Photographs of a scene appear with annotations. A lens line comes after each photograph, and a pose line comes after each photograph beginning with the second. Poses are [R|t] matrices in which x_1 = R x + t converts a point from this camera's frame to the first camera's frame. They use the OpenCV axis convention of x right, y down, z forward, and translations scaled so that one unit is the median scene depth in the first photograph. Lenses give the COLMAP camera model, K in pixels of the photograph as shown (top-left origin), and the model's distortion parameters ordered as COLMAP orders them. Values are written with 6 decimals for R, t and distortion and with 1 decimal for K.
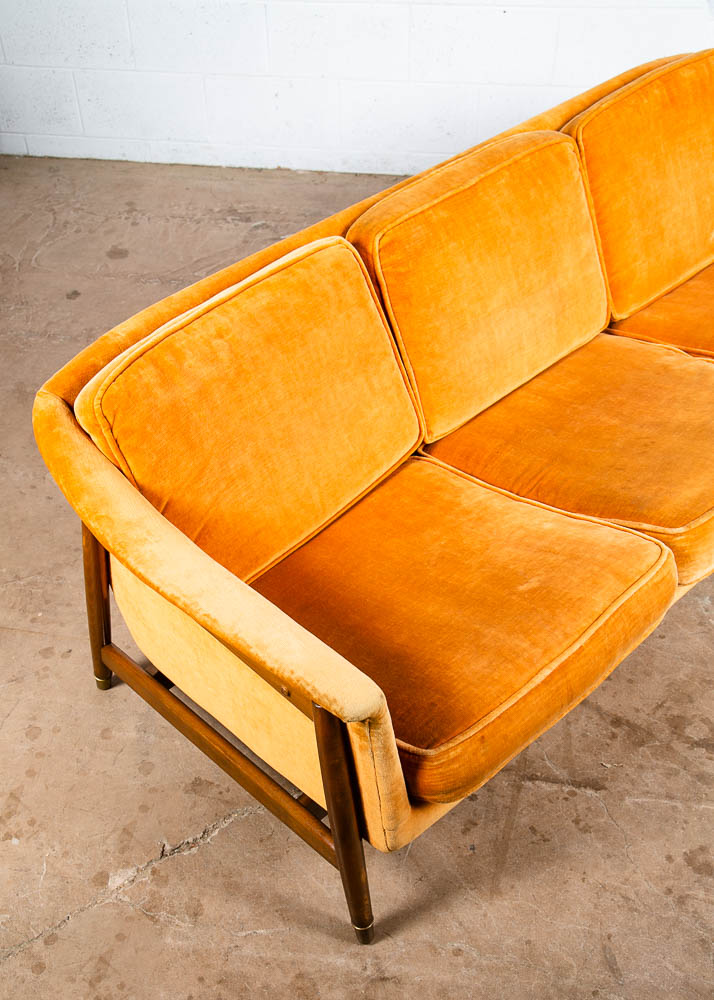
lens RADIAL K [[1104.3, 0, 330.4], [0, 1104.3, 582.5], [0, 0, 1]] dist [-0.004808, 0.061917]
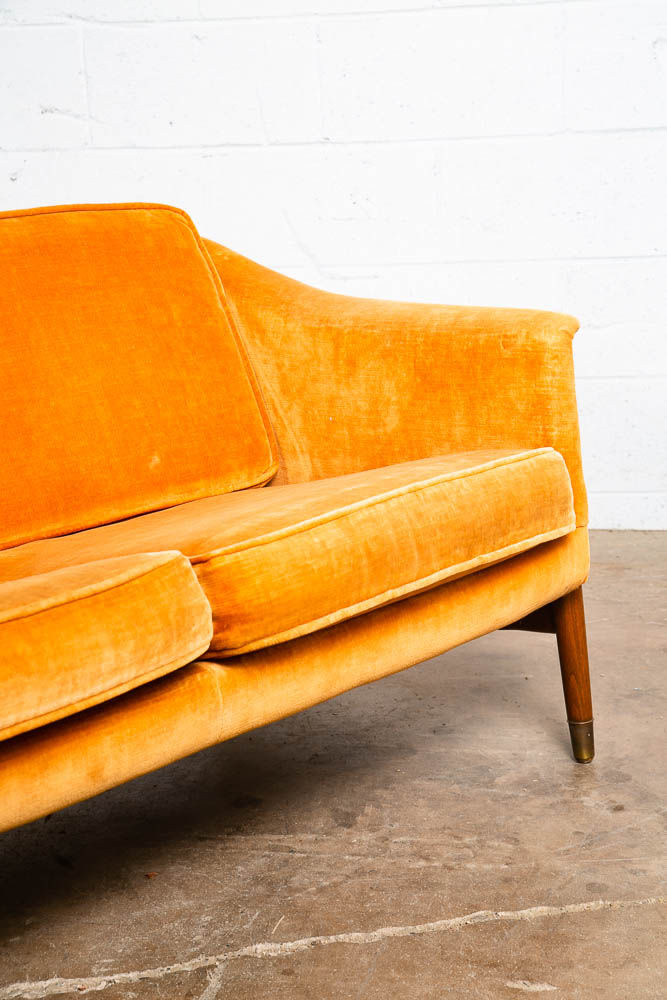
lens RADIAL K [[1805.6, 0, 333.5], [0, 1805.6, 500.0], [0, 0, 1]] dist [0.261746, 0.003767]
pose [[0.999856, -0.013434, 0.010388, 0.557668], [0.016854, 0.859788, -0.510373, 0.257414], [-0.002076, 0.510474, 0.859890, 0.234070]]
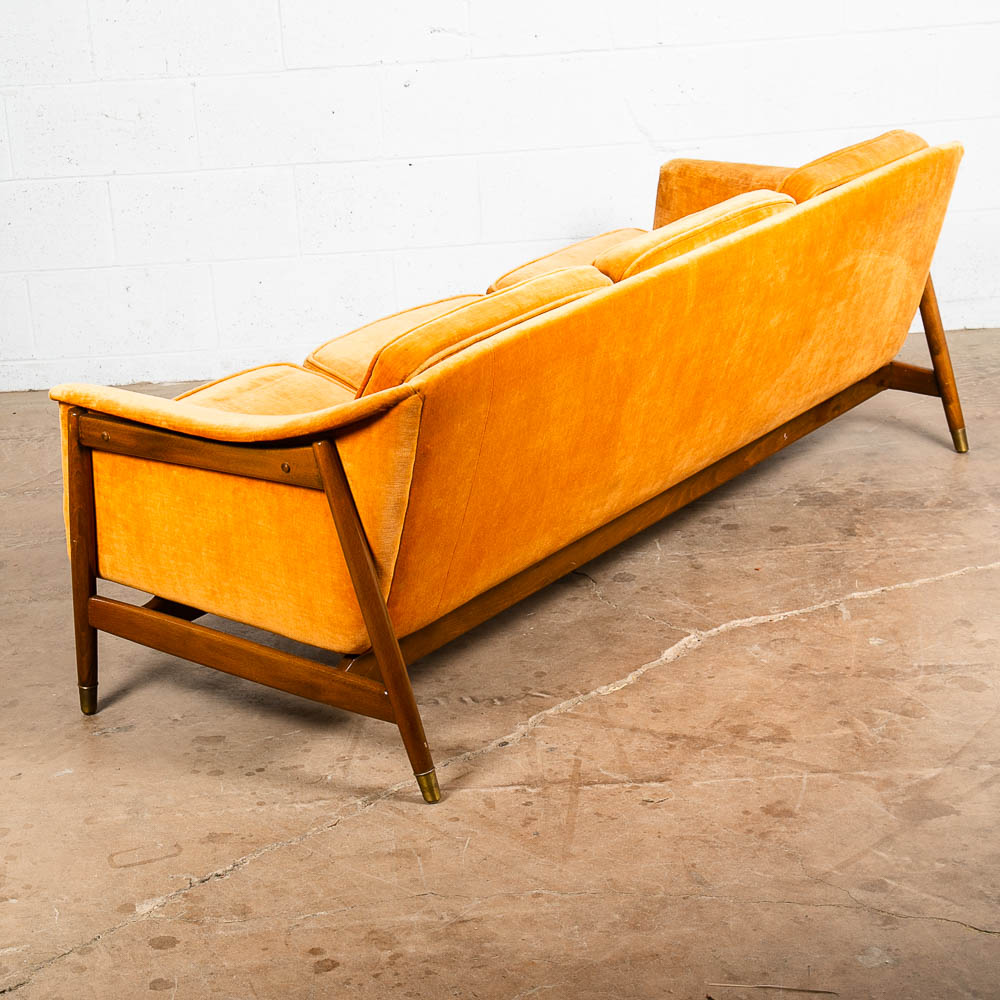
lens RADIAL K [[2497.5, 0, 482.6], [0, 2497.5, 499.3], [0, 0, 1]] dist [0.116971, 0.284317]
pose [[0.978934, -0.091274, 0.182641, -0.253518], [0.161506, 0.893427, -0.419170, 0.818958], [-0.124917, 0.439837, 0.889348, -0.900145]]
